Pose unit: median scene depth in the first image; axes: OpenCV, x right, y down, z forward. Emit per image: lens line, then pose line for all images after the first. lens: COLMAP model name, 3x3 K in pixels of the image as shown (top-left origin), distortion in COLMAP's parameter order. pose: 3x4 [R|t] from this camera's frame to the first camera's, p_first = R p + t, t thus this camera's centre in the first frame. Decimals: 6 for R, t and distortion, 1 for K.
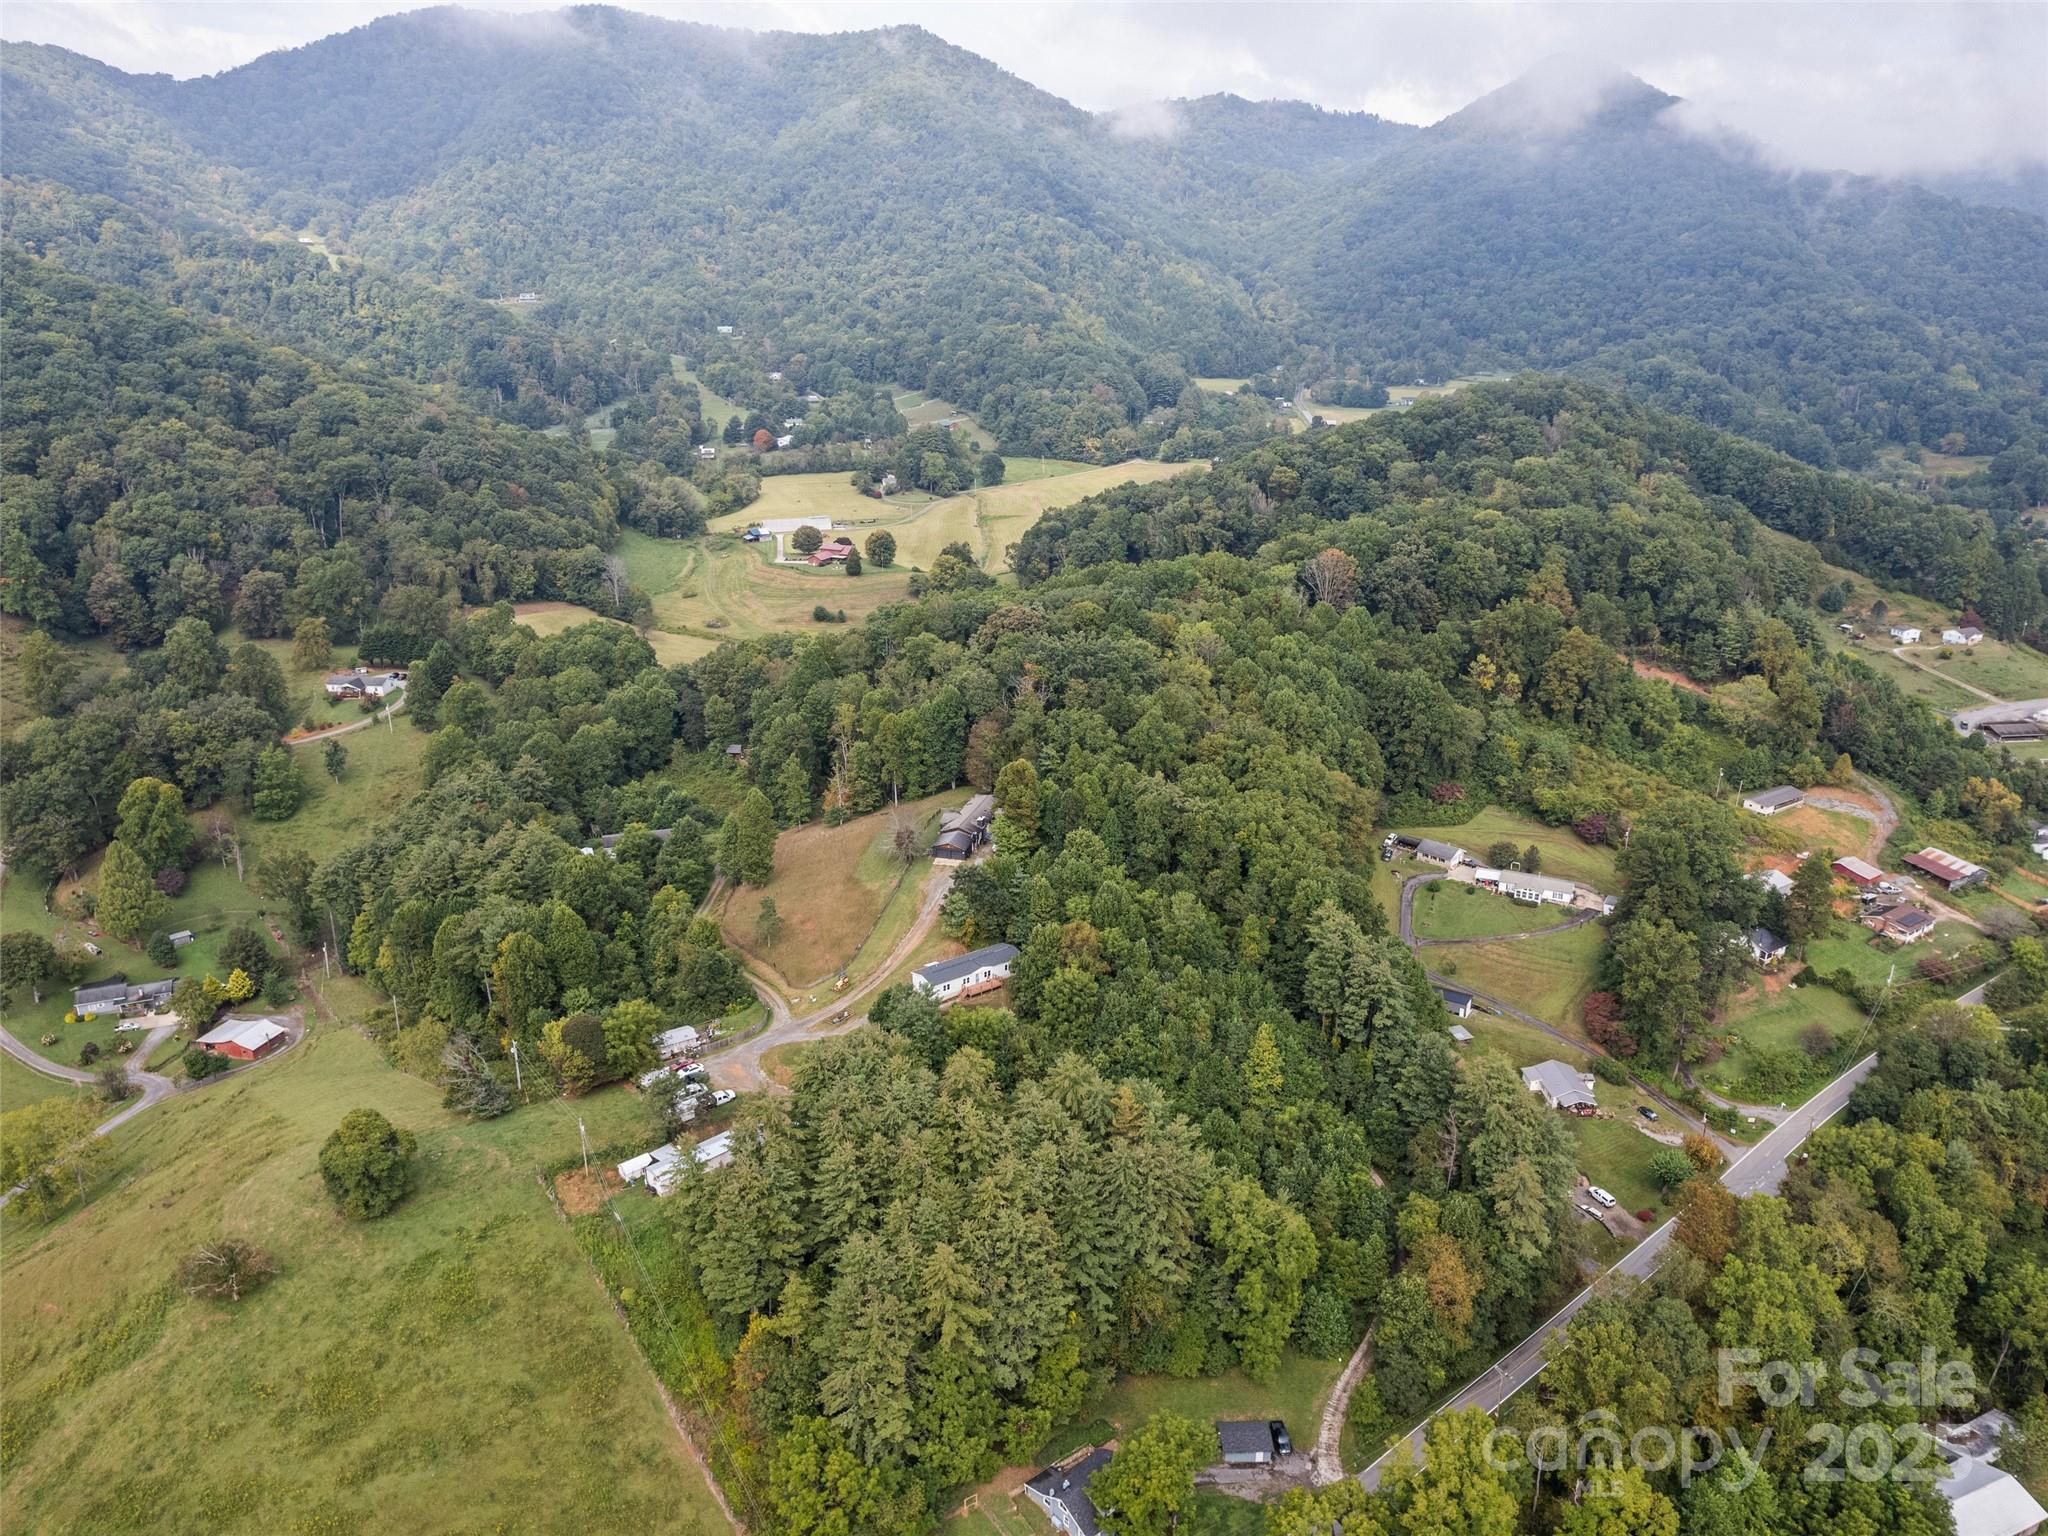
lens RADIAL K [[1480.8, 0, 1026.6], [0, 1480.8, 766.5], [0, 0, 1]] dist [-0.070042, 0.059854]
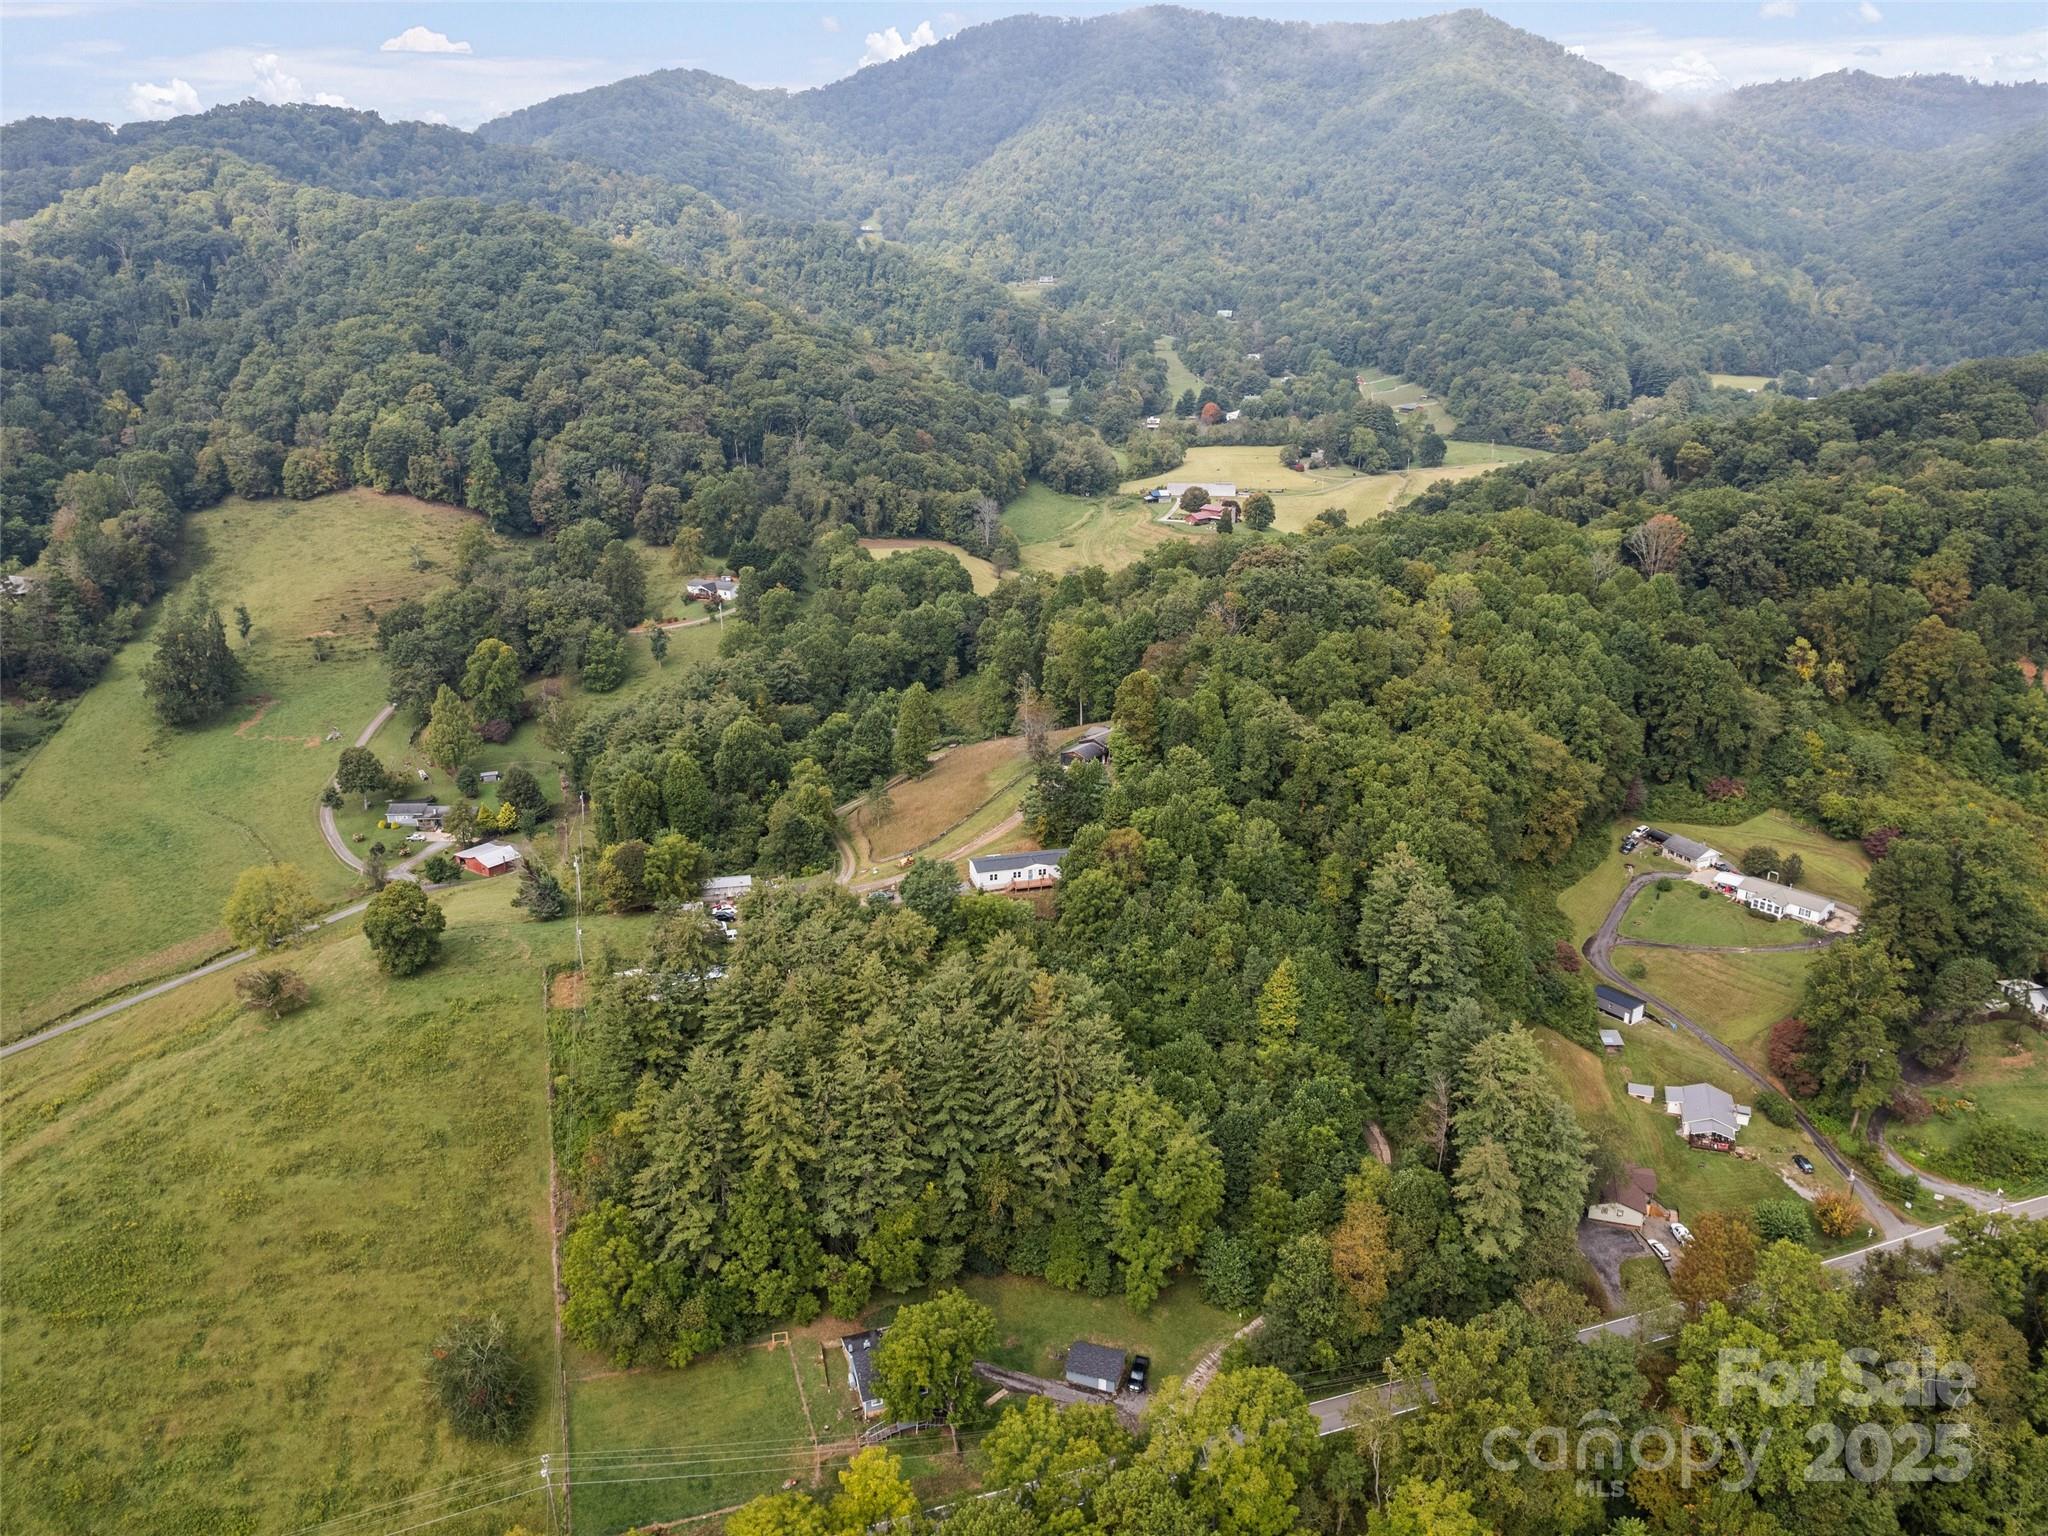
lens RADIAL K [[1480.8, 0, 1026.6], [0, 1480.8, 766.5], [0, 0, 1]] dist [-0.070042, 0.059854]
pose [[0.930091, 0.114981, -0.348870, 0.157133], [-0.116515, 0.993049, 0.016661, 0.029535], [0.348361, 0.025152, 0.937023, 0.041088]]
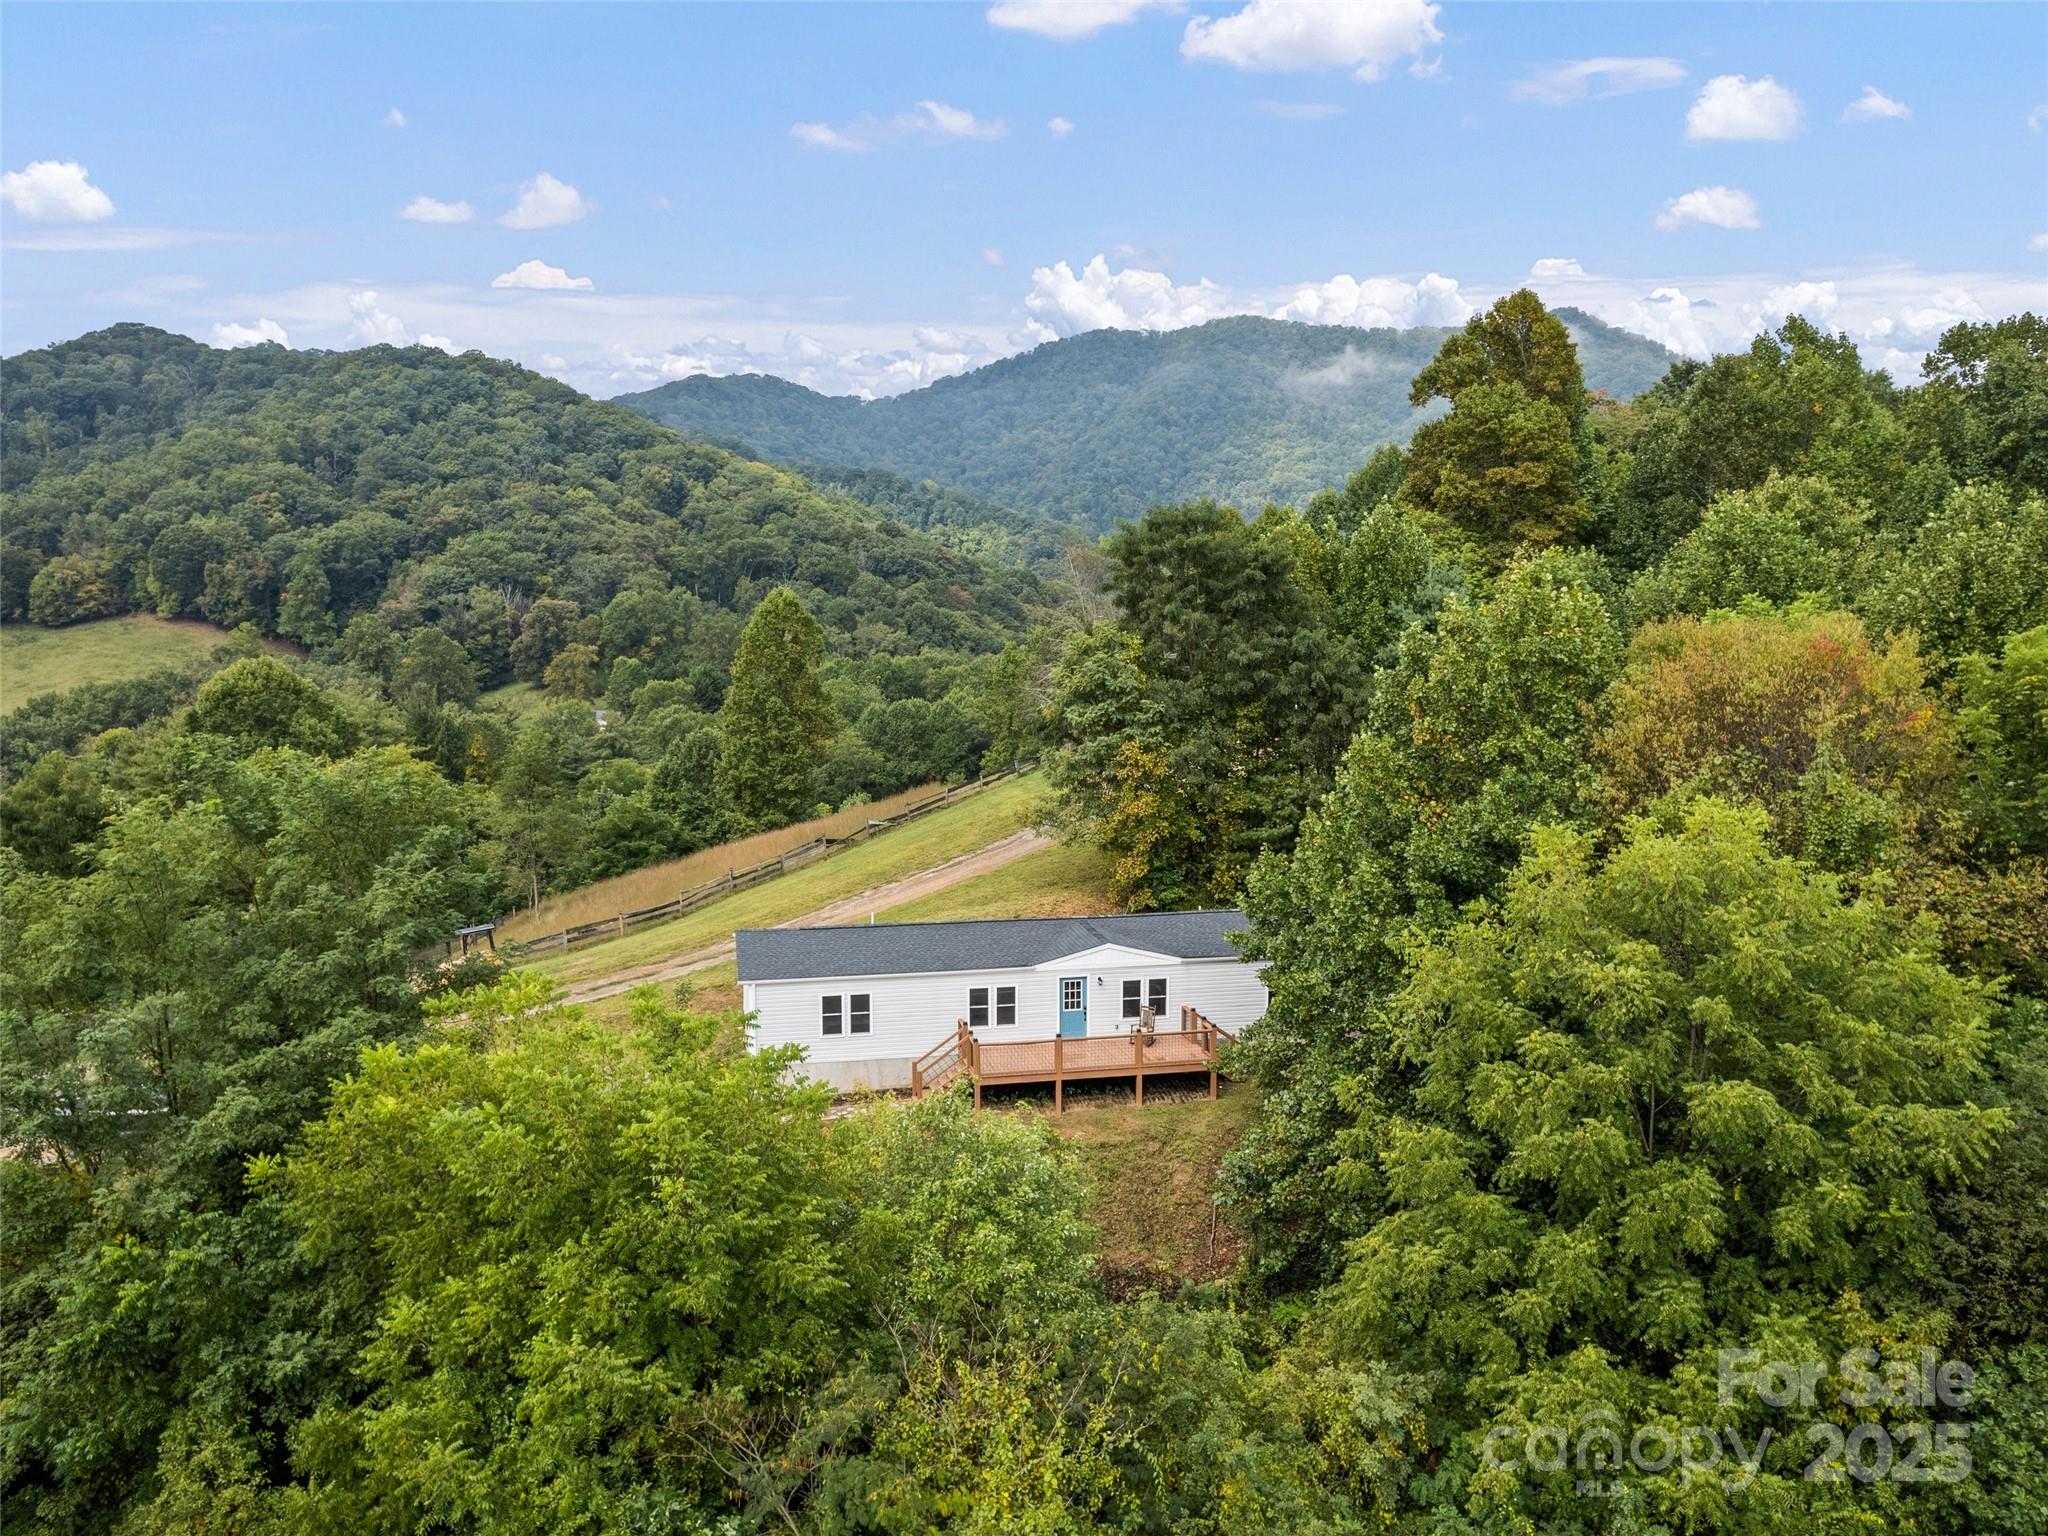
lens RADIAL K [[1480.8, 0, 1026.6], [0, 1480.8, 766.5], [0, 0, 1]] dist [-0.070042, 0.059854]
pose [[0.909387, 0.032824, -0.414654, 0.015315], [-0.132433, 0.967853, -0.213826, 0.080495], [0.394306, 0.249365, 0.884500, 0.445674]]
